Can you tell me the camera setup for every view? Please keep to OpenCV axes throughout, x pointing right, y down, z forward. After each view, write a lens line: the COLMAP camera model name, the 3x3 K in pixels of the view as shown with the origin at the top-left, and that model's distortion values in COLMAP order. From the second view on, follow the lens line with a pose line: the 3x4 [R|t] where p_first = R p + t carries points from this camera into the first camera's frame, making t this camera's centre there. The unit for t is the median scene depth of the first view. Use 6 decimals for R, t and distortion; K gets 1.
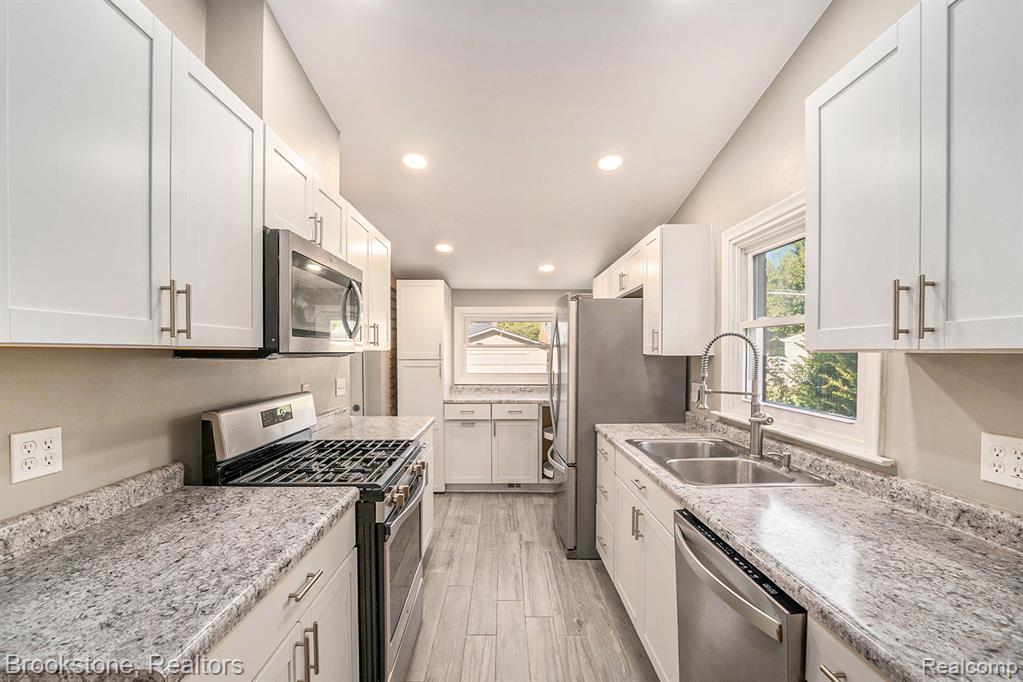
lens RADIAL K [[418.3, 0, 510.6], [0, 418.3, 347.4], [0, 0, 1]] dist [-0.032648, 0.006045]
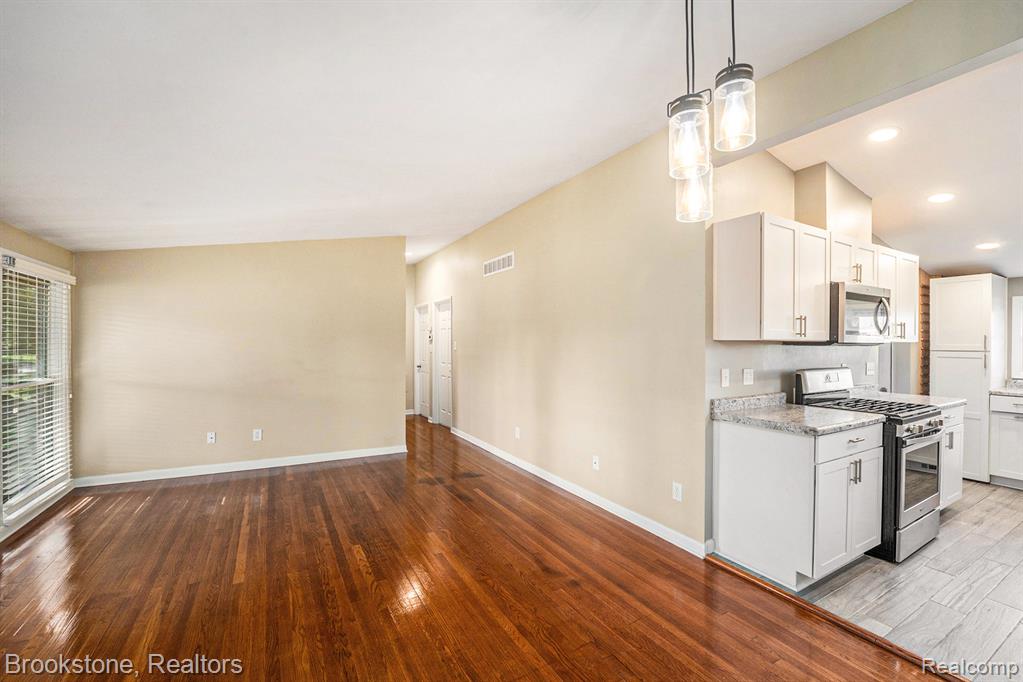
lens RADIAL K [[418.3, 0, 510.6], [0, 418.3, 347.4], [0, 0, 1]] dist [-0.032648, 0.006045]
pose [[0.458872, 0.015403, -0.888369, 0.359332], [0.002935, 0.999818, 0.018851, -0.005144], [0.888497, -0.011257, 0.458743, -0.985904]]
